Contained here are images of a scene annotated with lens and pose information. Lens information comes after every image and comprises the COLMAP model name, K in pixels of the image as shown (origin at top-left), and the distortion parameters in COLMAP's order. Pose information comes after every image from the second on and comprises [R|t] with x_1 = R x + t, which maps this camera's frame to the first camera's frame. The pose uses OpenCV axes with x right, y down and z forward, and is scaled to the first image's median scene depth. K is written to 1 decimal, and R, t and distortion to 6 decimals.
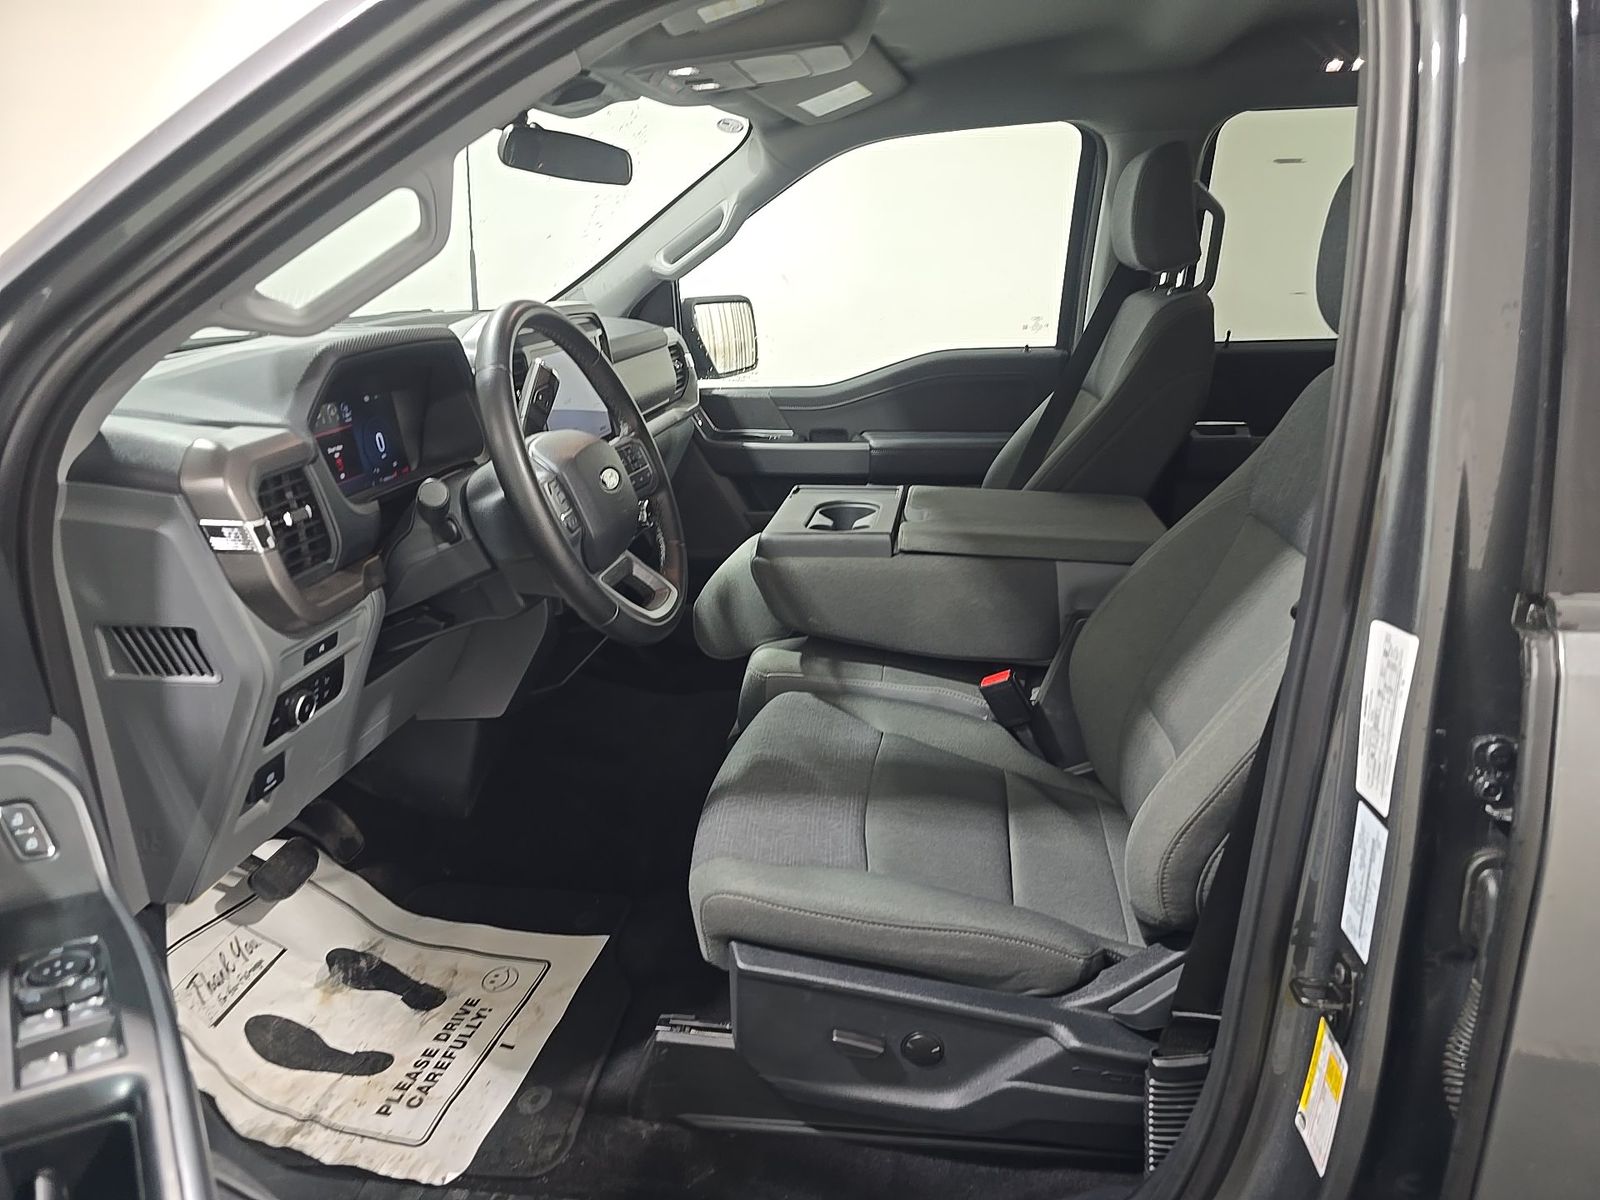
lens RADIAL K [[1101.4, 0, 823.4], [0, 1101.4, 601.3], [0, 0, 1]] dist [0.054289, -0.051875]
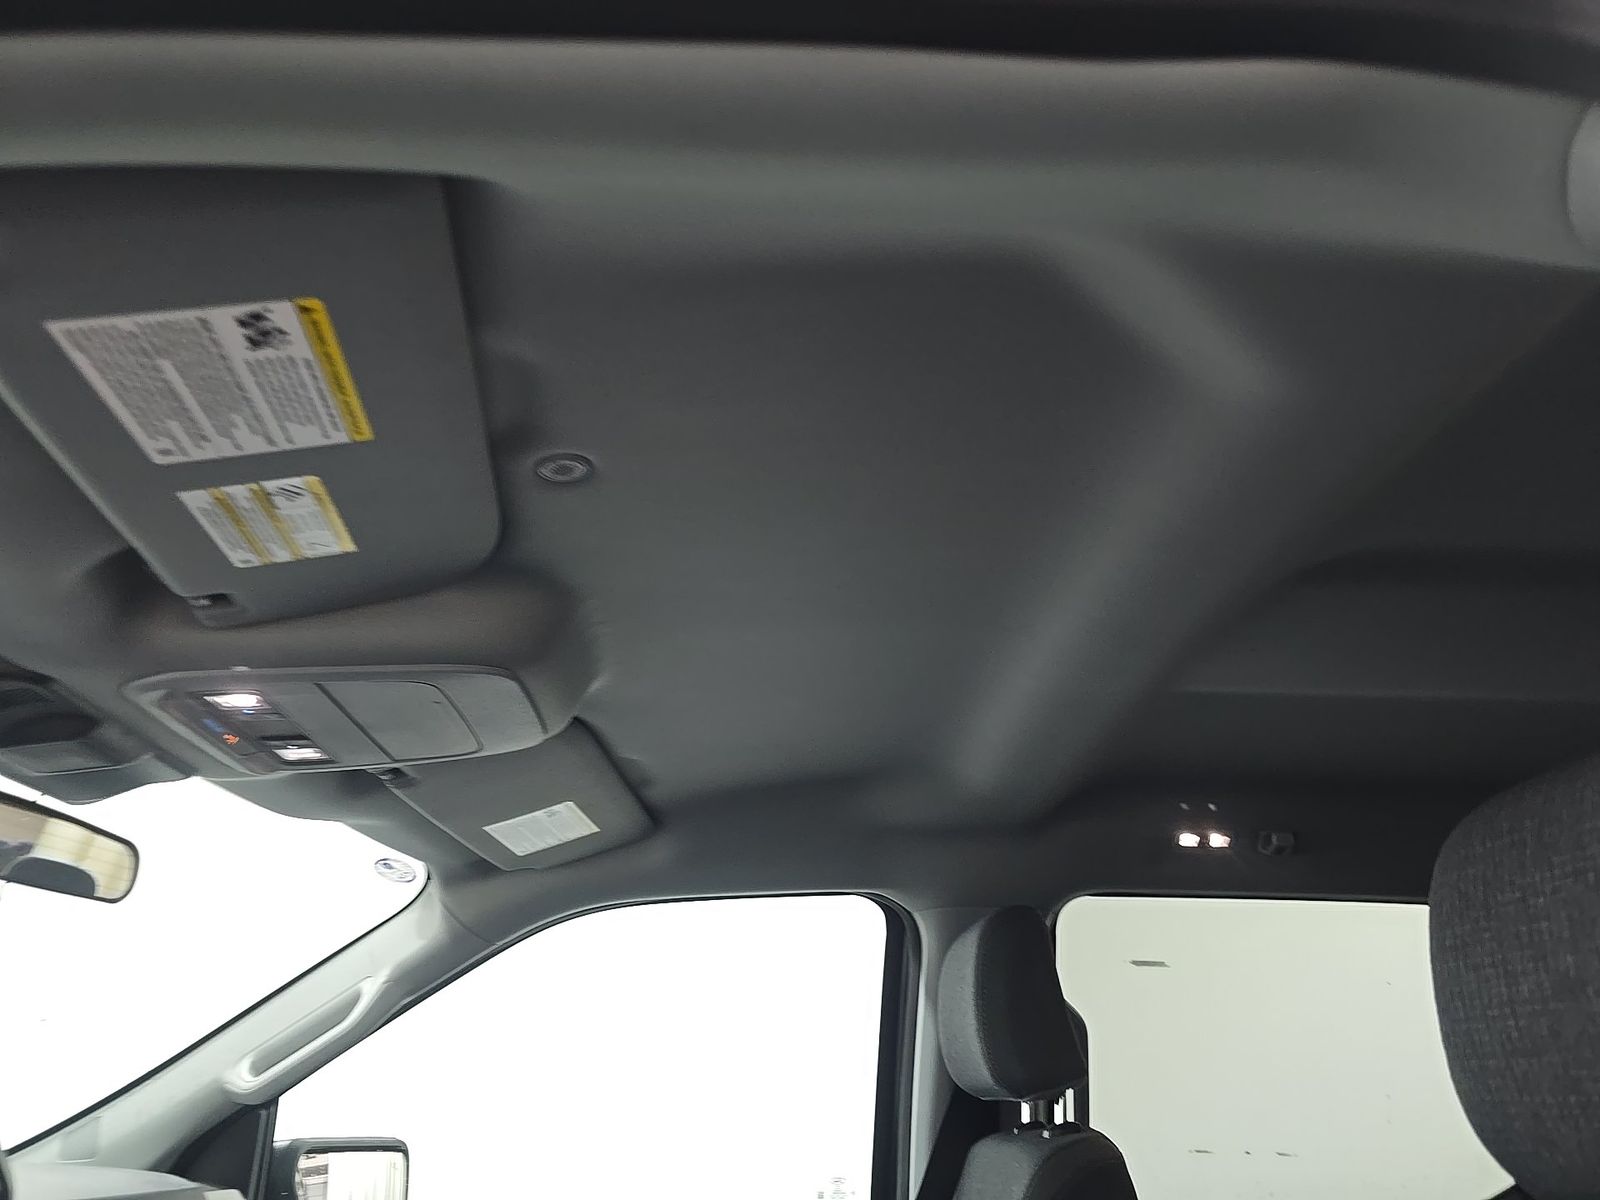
lens RADIAL K [[1101.4, 0, 823.4], [0, 1101.4, 601.3], [0, 0, 1]] dist [0.054289, -0.051875]
pose [[0.983886, 0.094786, 0.151605, 0.060337], [0.032382, 0.739431, -0.672454, -0.076376], [-0.175840, 0.666527, 0.724446, 0.340319]]
